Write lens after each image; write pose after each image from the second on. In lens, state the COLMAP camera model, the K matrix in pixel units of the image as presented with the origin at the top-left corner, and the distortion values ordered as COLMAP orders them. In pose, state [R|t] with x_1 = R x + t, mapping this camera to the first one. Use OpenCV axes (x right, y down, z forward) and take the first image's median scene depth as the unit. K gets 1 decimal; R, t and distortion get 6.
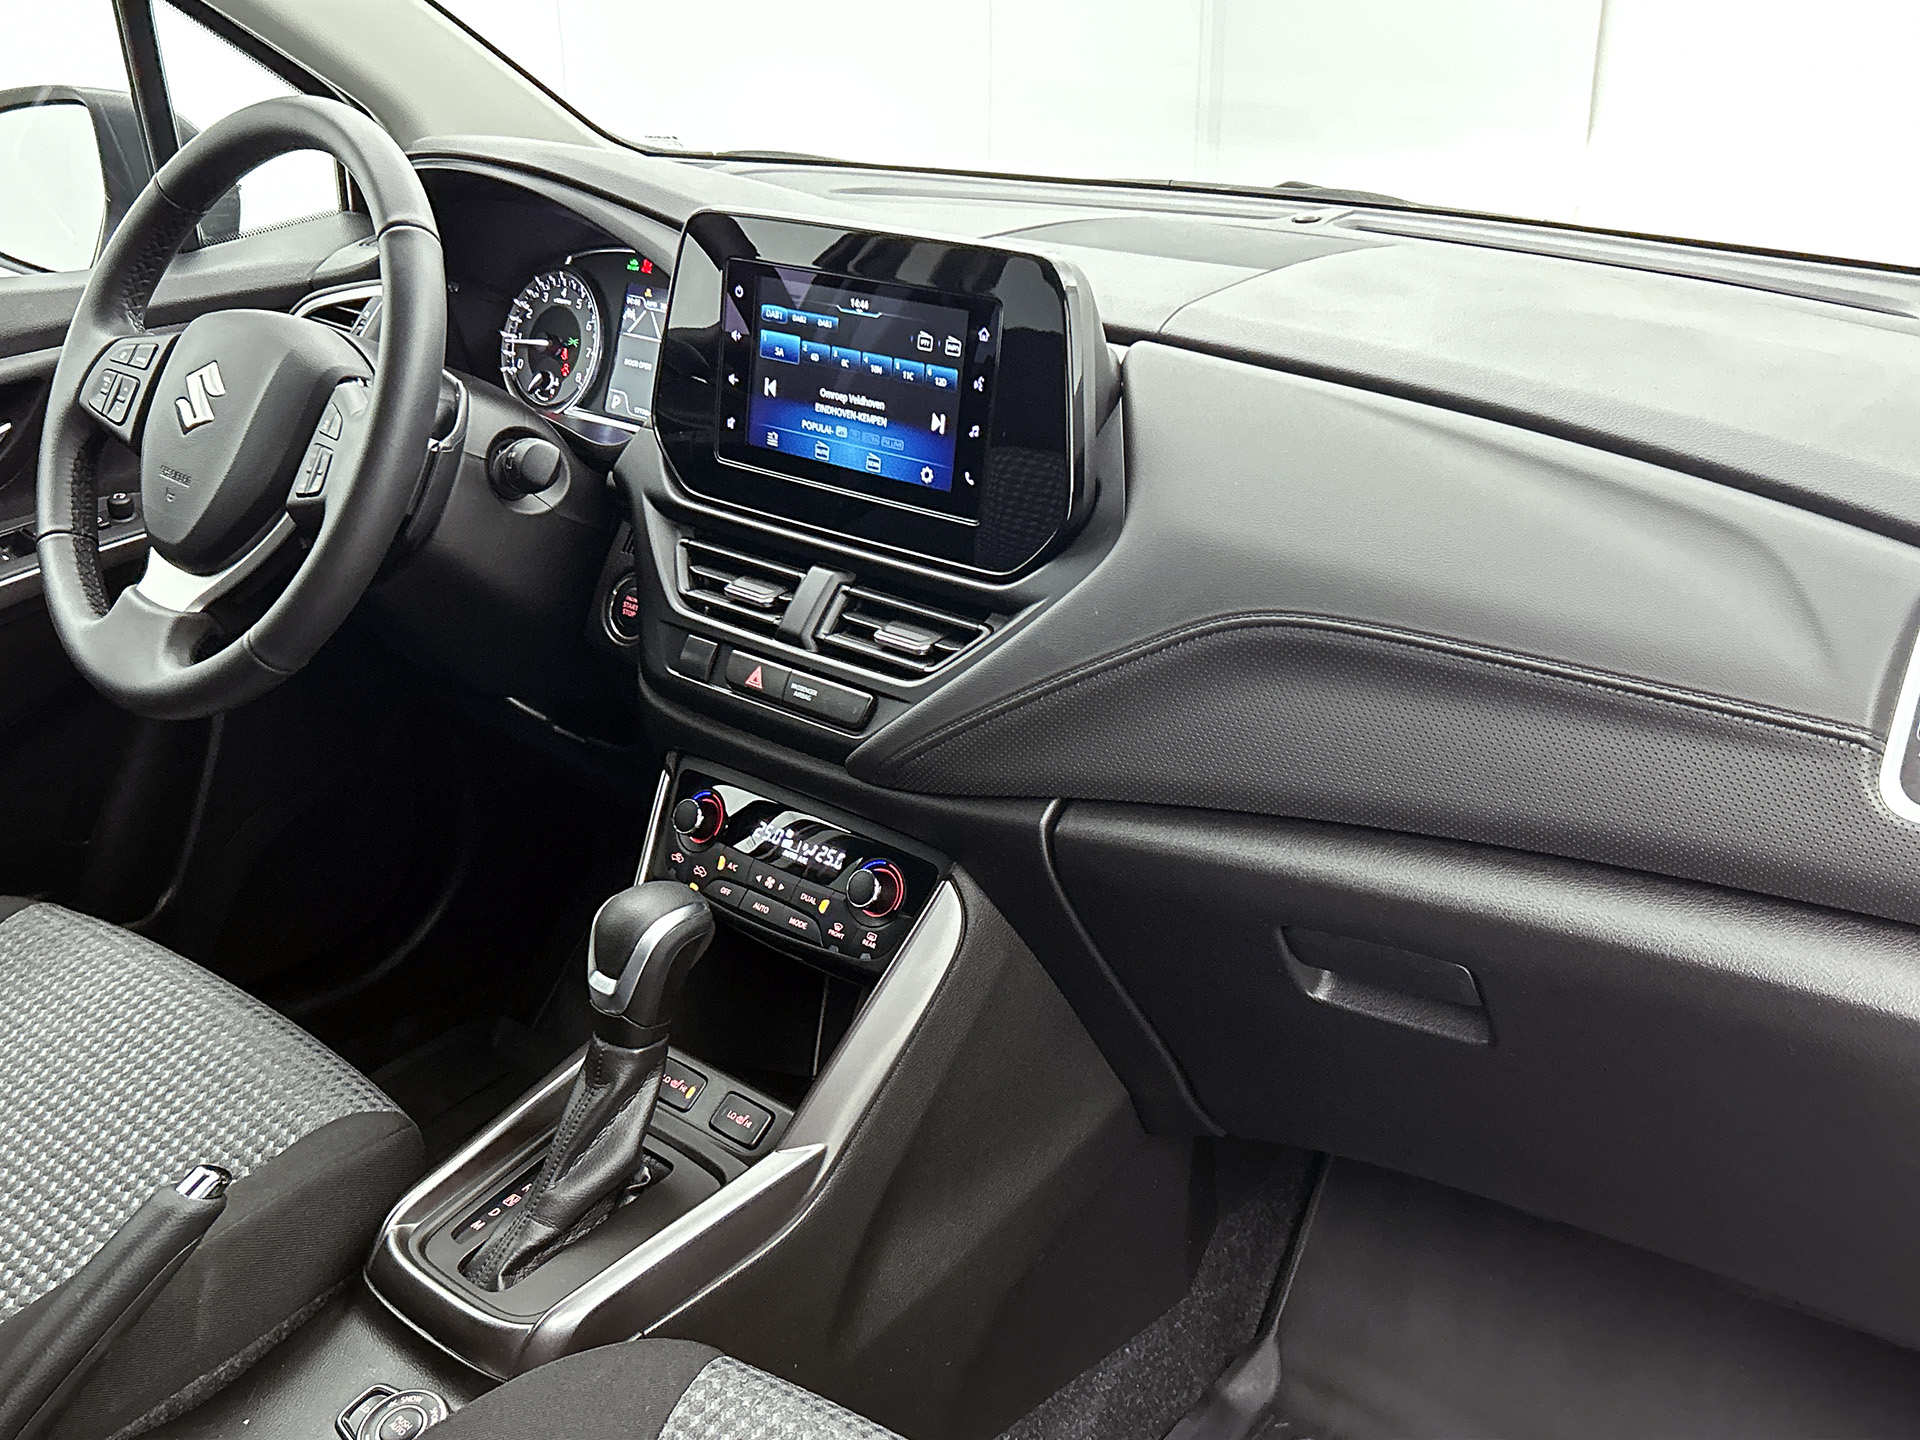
lens RADIAL K [[2006.7, 0, 968.1], [0, 2006.7, 708.4], [0, 0, 1]] dist [0.061911, 0.000000]
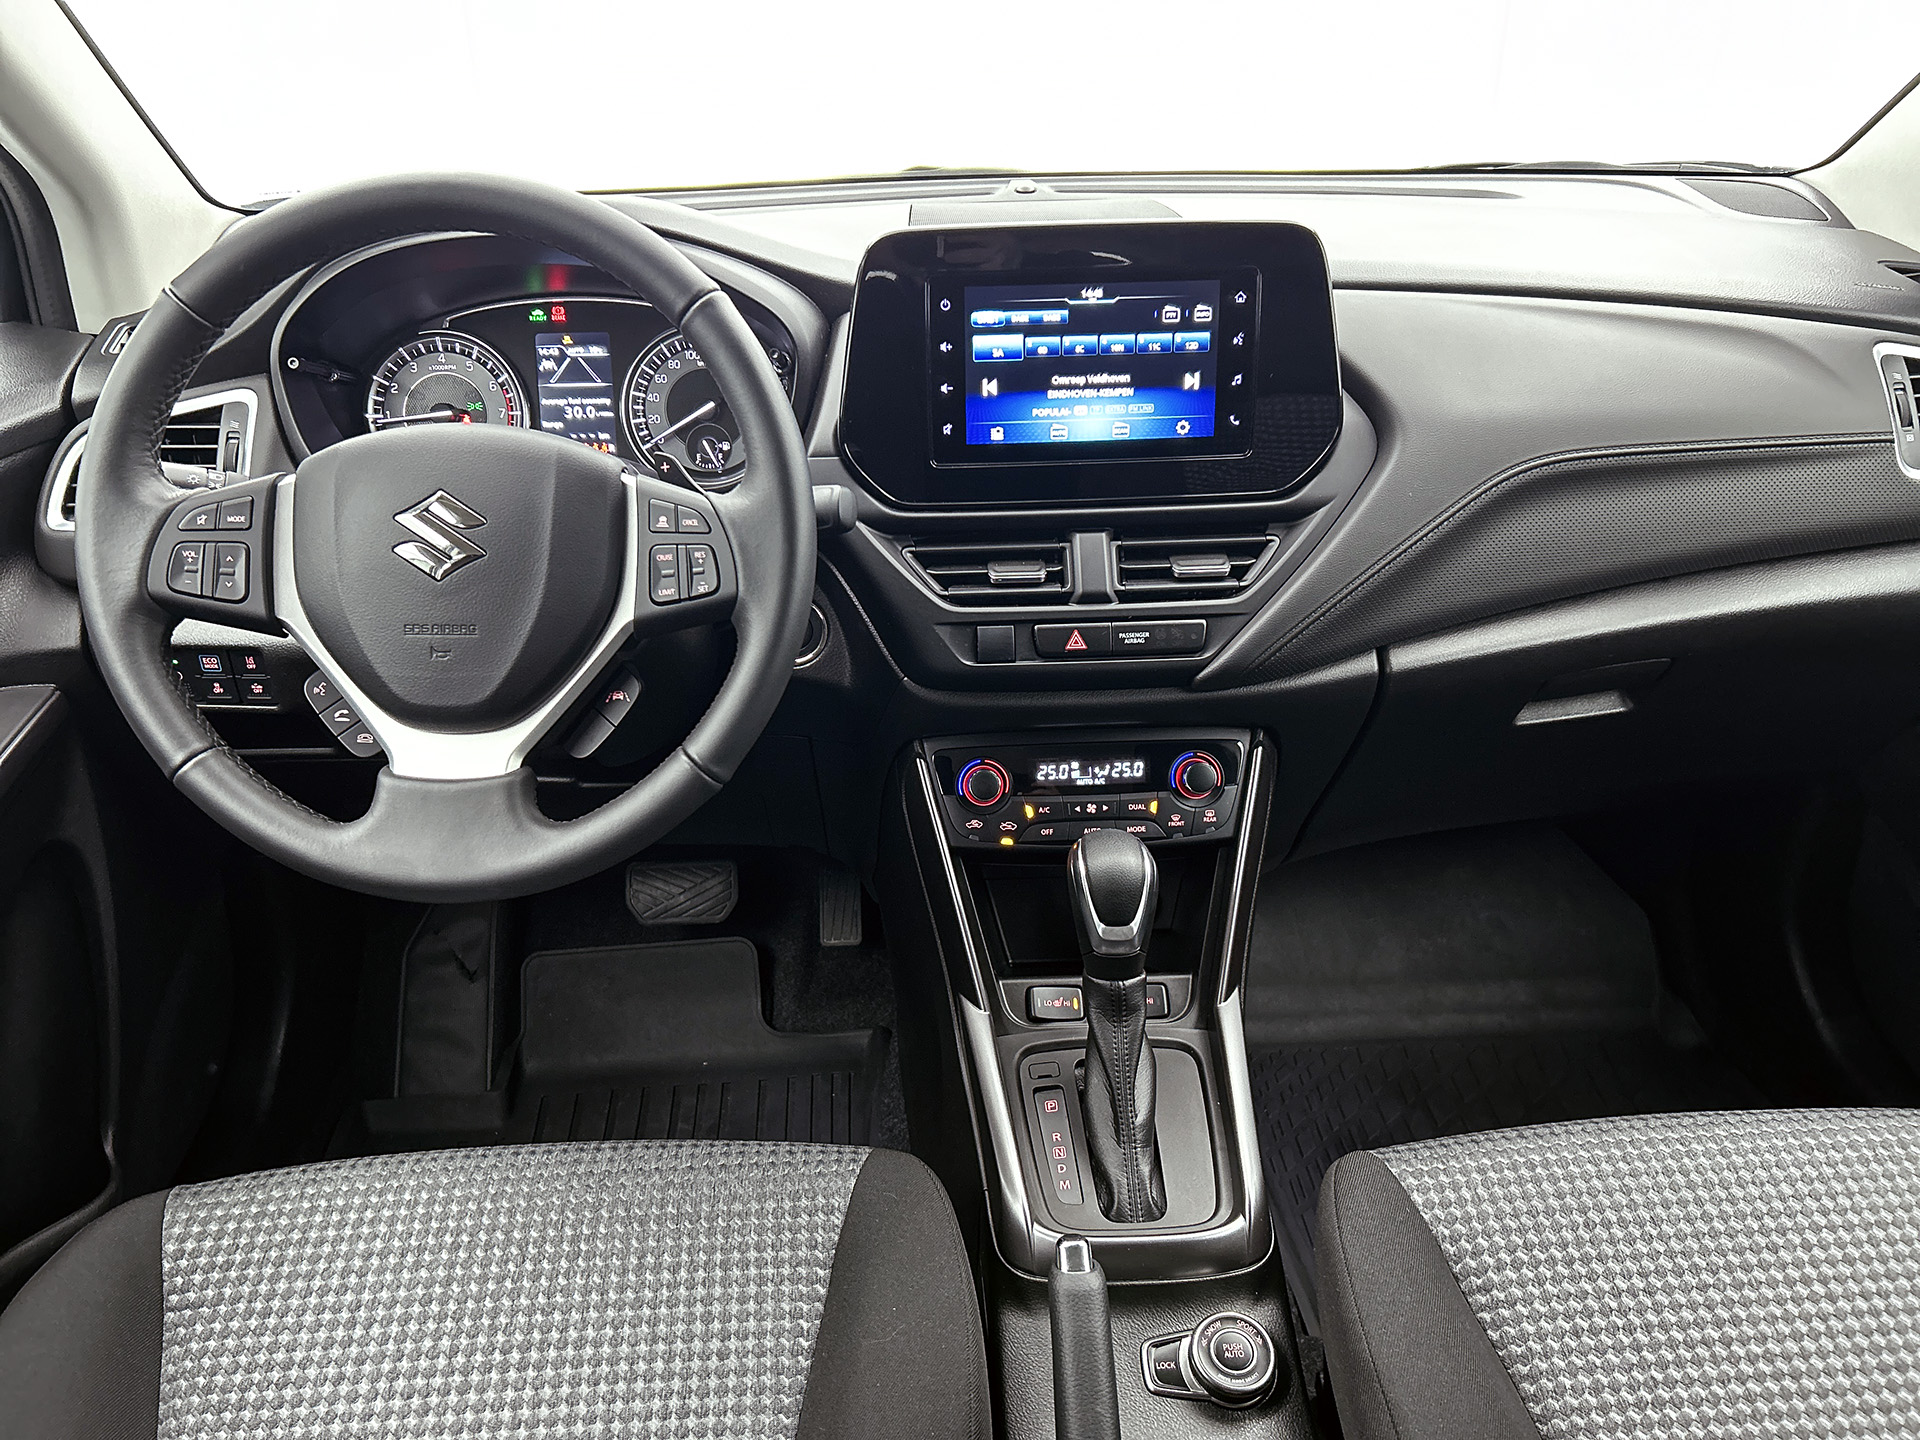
lens RADIAL K [[1484.5, 0, 947.7], [0, 1484.5, 726.4], [0, 0, 1]] dist [0.023641, -0.053533]
pose [[0.731917, -0.343926, 0.588228, -0.671515], [0.272614, 0.938972, 0.209792, -0.166671], [-0.624483, 0.006809, 0.781009, 0.394022]]
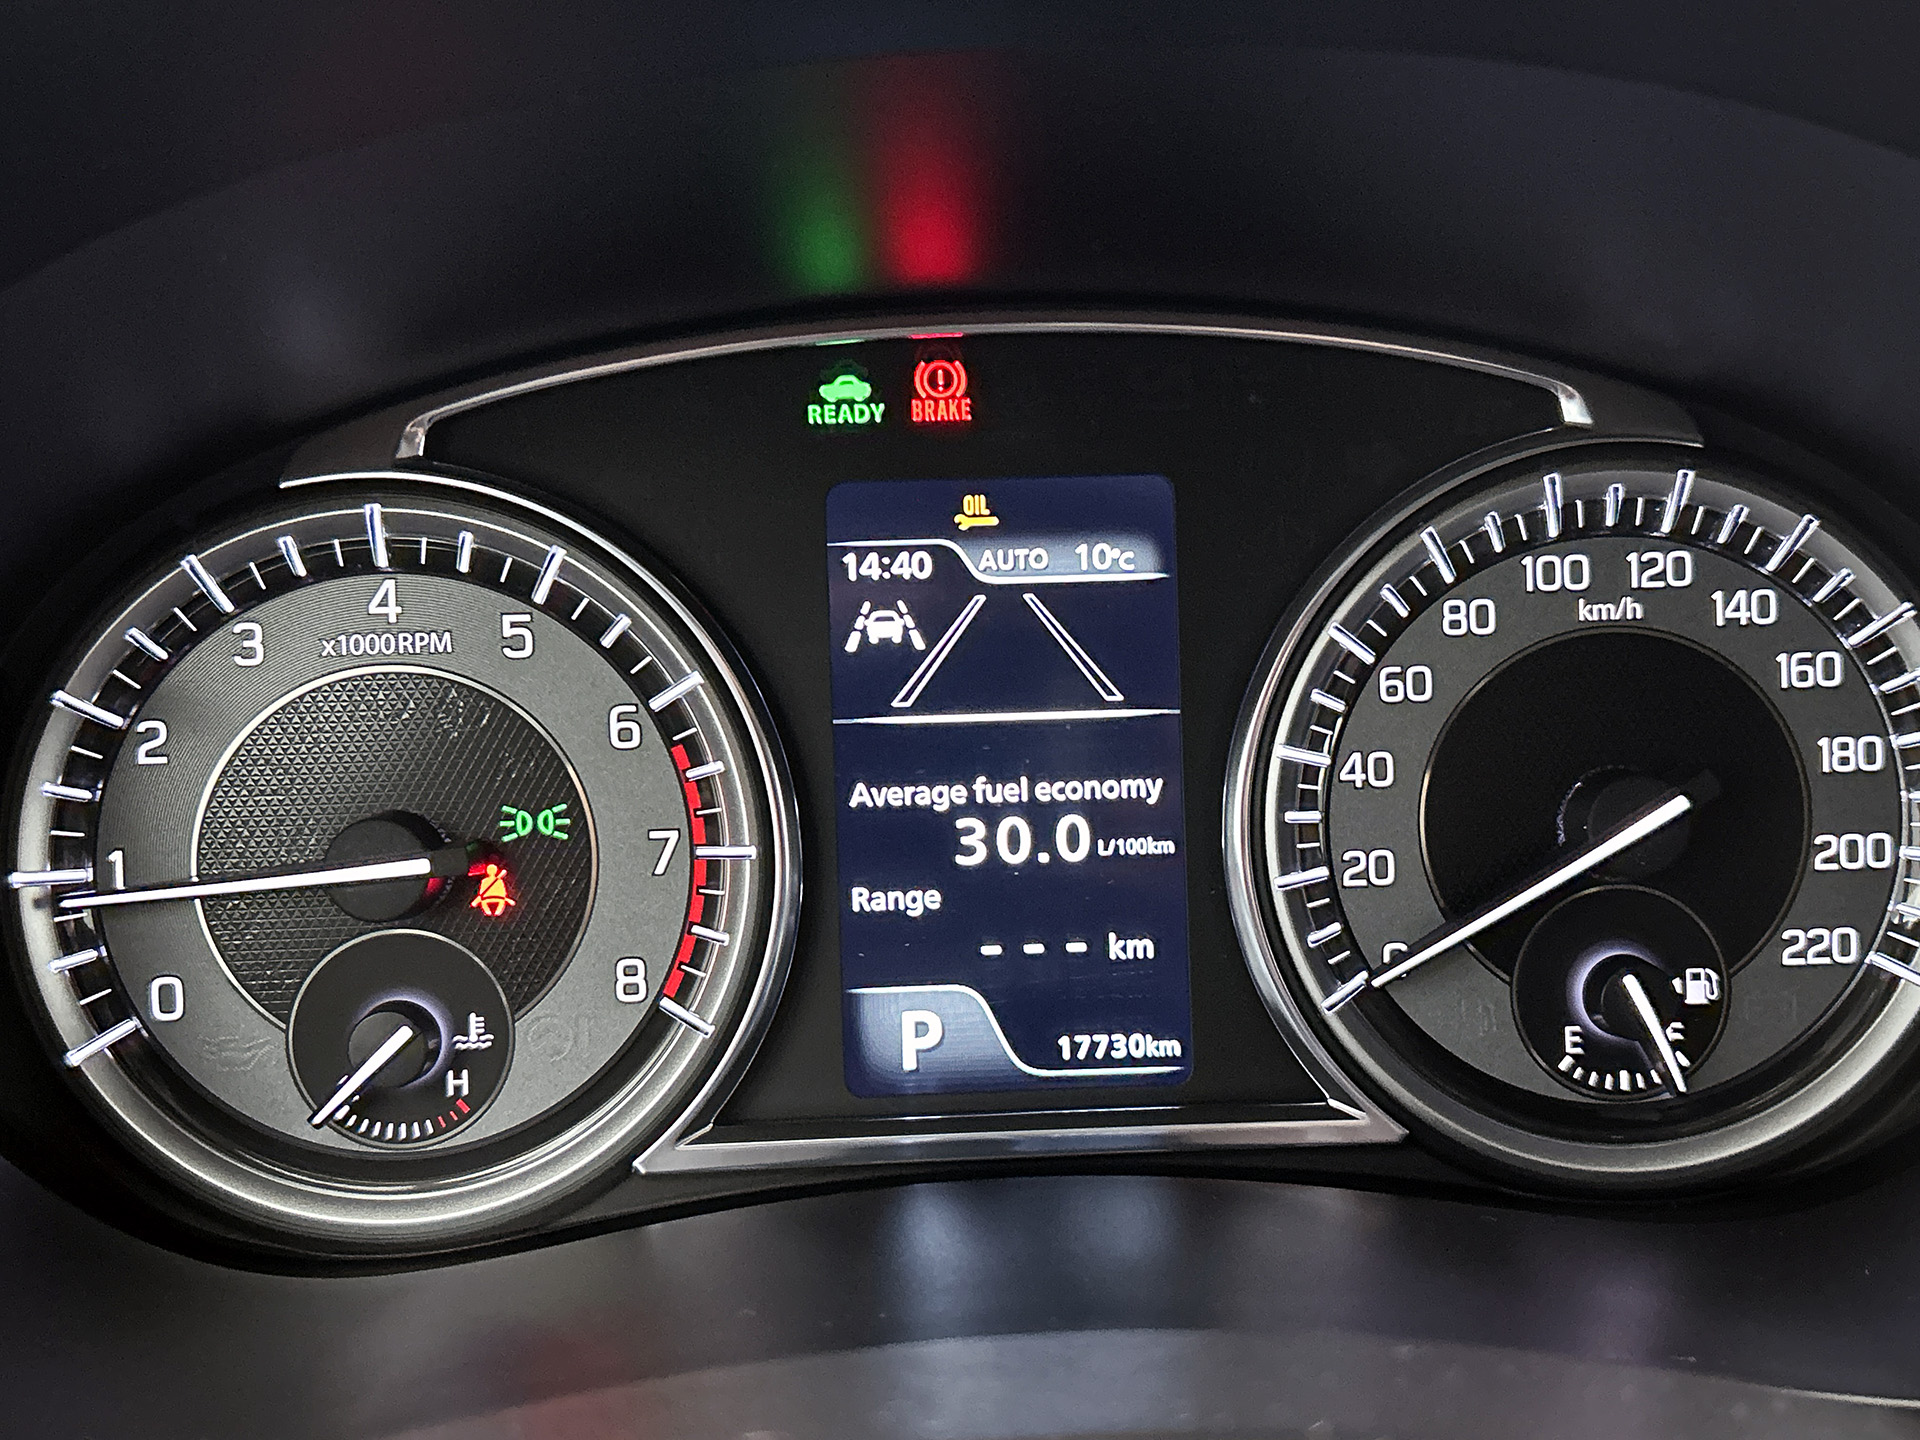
lens RADIAL K [[2196.4, 0, 949.7], [0, 2196.4, 727.5], [0, 0, 1]] dist [0.062502, 0.000000]
pose [[0.727287, -0.263797, 0.633613, -0.405638], [0.280798, 0.956751, 0.076020, -0.261127], [-0.626264, 0.122629, 0.769906, 1.062342]]
